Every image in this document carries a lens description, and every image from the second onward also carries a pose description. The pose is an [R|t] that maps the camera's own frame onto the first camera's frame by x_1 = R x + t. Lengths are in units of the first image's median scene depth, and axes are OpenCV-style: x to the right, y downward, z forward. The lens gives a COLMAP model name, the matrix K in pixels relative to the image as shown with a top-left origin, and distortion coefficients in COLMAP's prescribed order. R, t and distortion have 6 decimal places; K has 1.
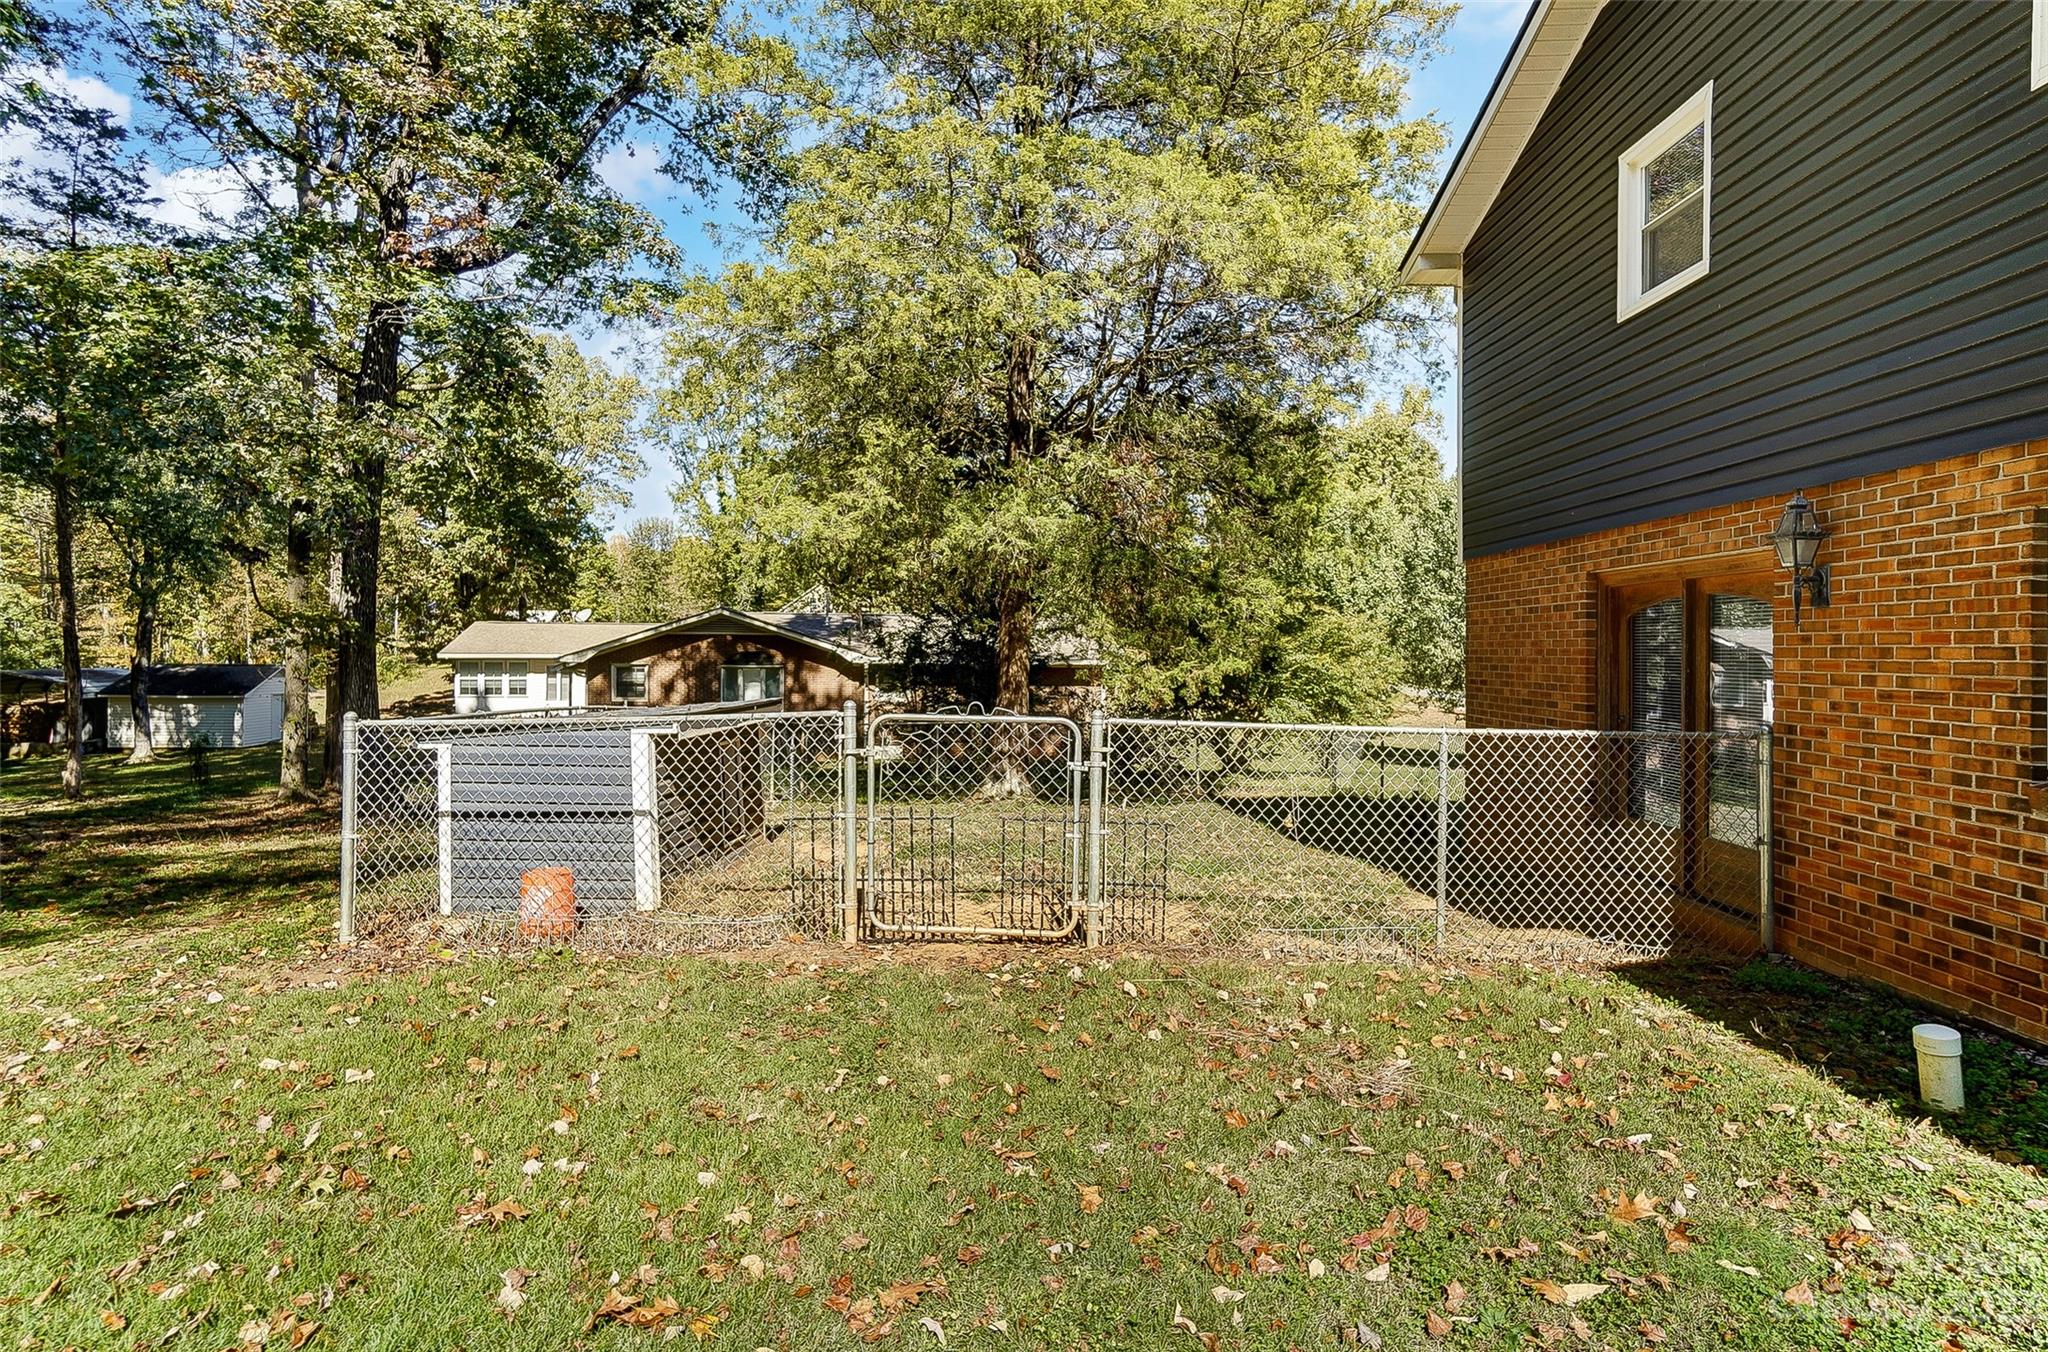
lens RADIAL K [[1048.7, 0, 1023.0], [0, 1048.7, 657.1], [0, 0, 1]] dist [-0.021021, -0.000185]
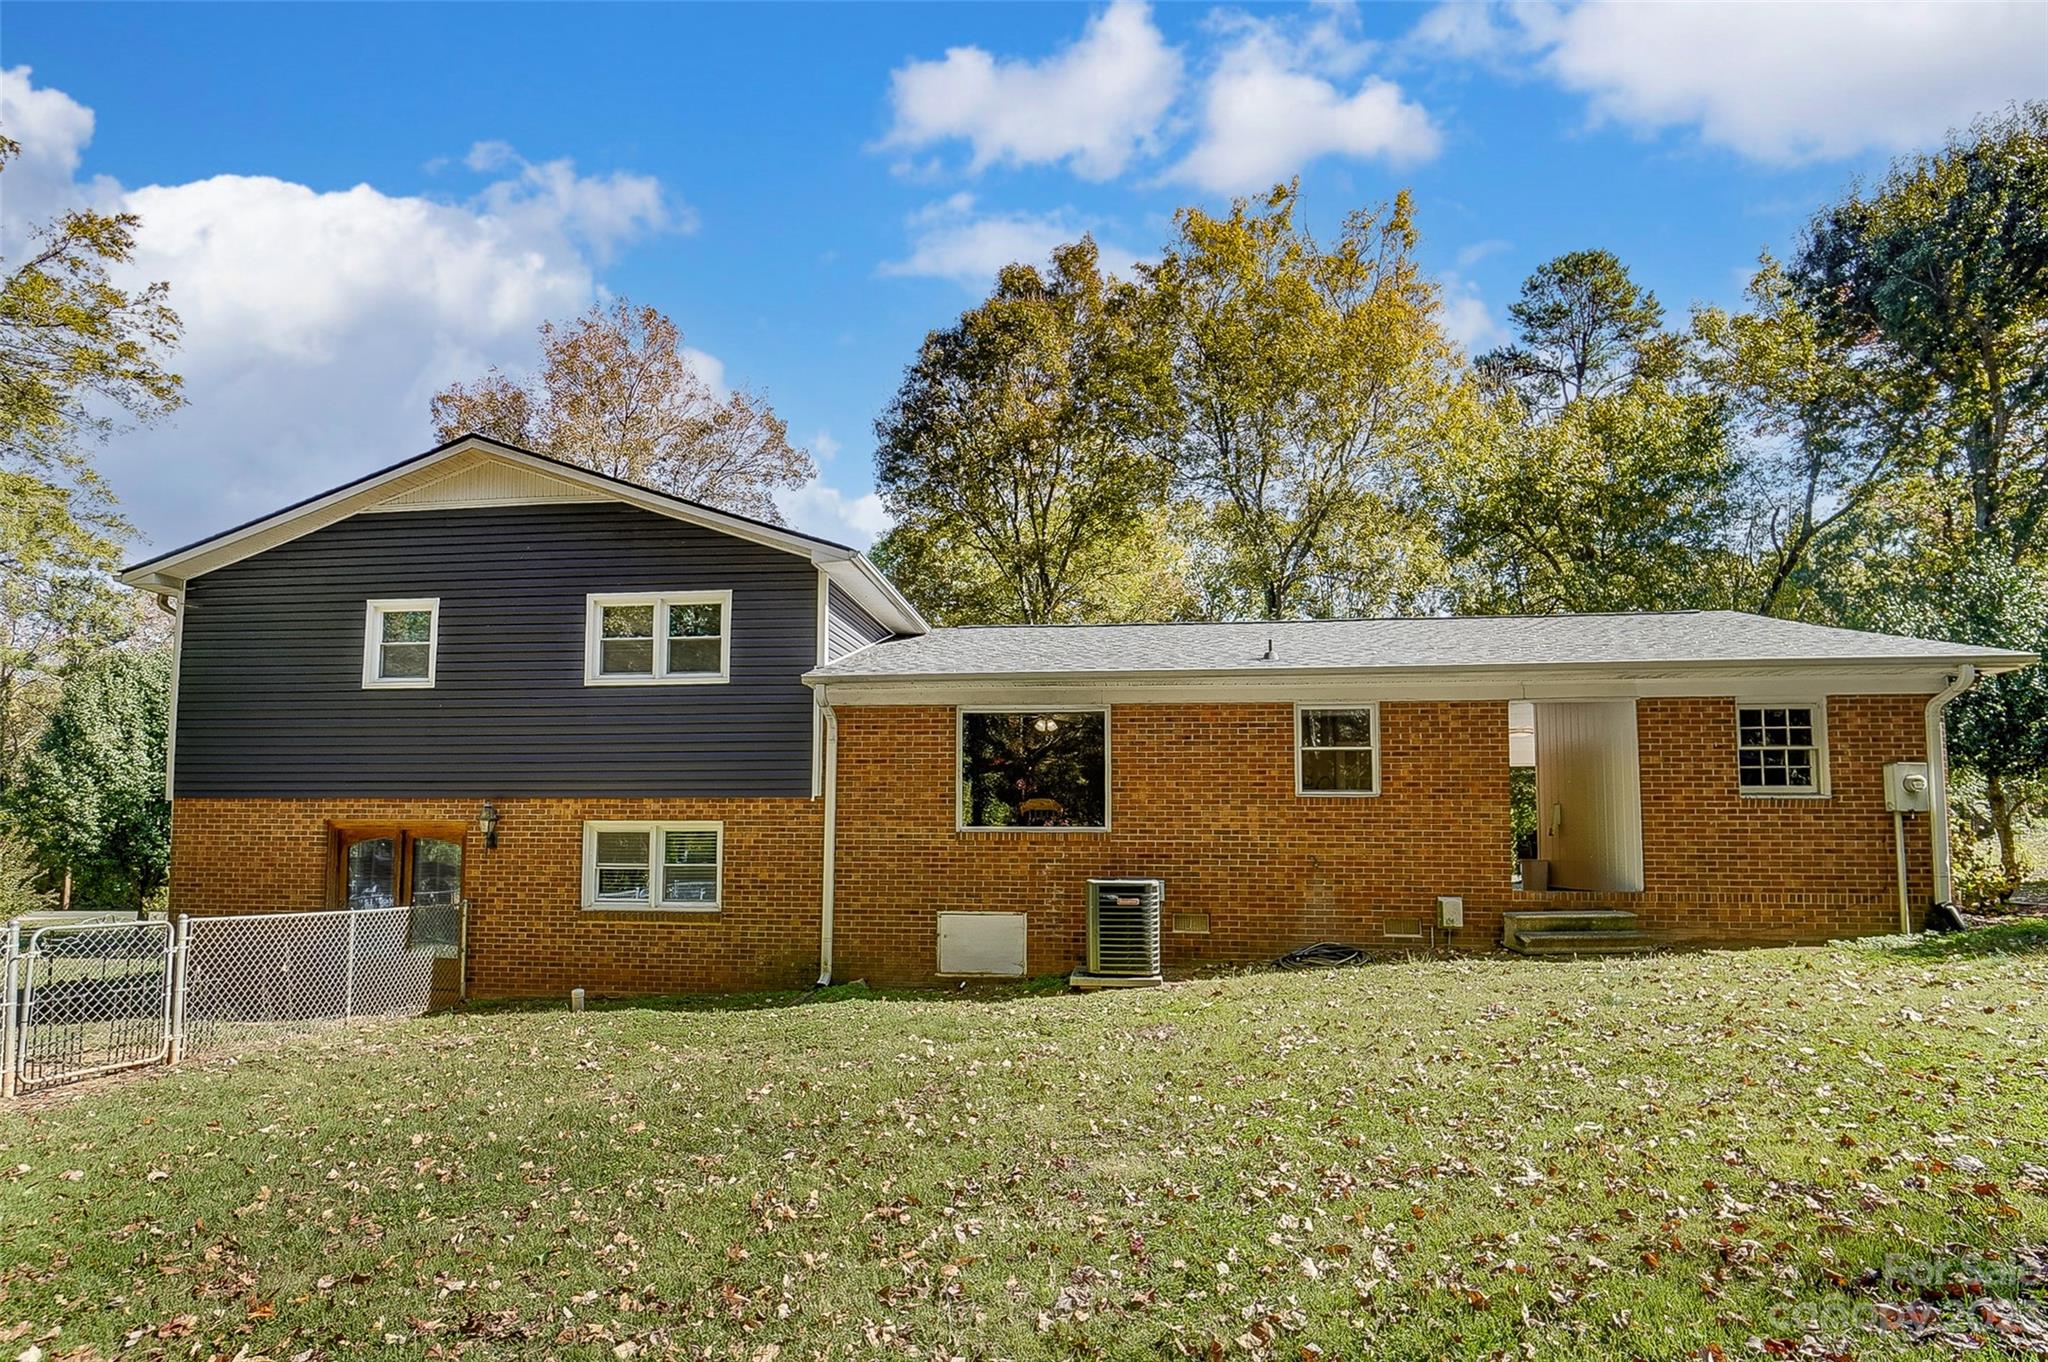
lens RADIAL K [[999.6, 0, 1018.8], [0, 999.6, 789.2], [0, 0, 1]] dist [-0.000841, -0.000558]
pose [[0.108377, 0.052389, 0.992729, -1.209977], [-0.000193, 0.998612, -0.052679, -0.055019], [-0.994110, 0.005518, 0.108236, -0.404792]]
